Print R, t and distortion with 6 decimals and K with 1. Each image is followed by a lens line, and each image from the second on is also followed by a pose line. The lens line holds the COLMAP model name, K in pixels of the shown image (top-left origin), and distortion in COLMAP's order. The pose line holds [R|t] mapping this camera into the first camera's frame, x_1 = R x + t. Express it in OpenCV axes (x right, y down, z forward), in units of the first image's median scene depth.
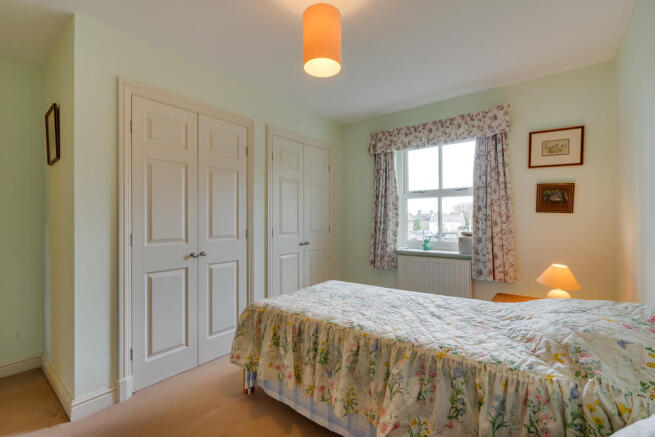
lens RADIAL K [[294.8, 0, 325.5], [0, 294.8, 216.1], [0, 0, 1]] dist [0.000427, -0.000122]
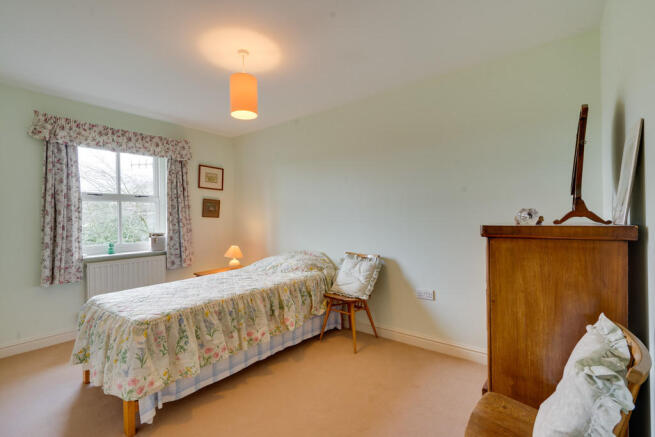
lens RADIAL K [[294.8, 0, 325.5], [0, 294.8, 216.1], [0, 0, 1]] dist [0.000427, -0.000122]
pose [[0.000562, 0.008783, 0.999961, -0.729928], [0.004461, 0.999951, -0.008785, -0.000542], [-0.999990, 0.004465, 0.000523, 0.305635]]
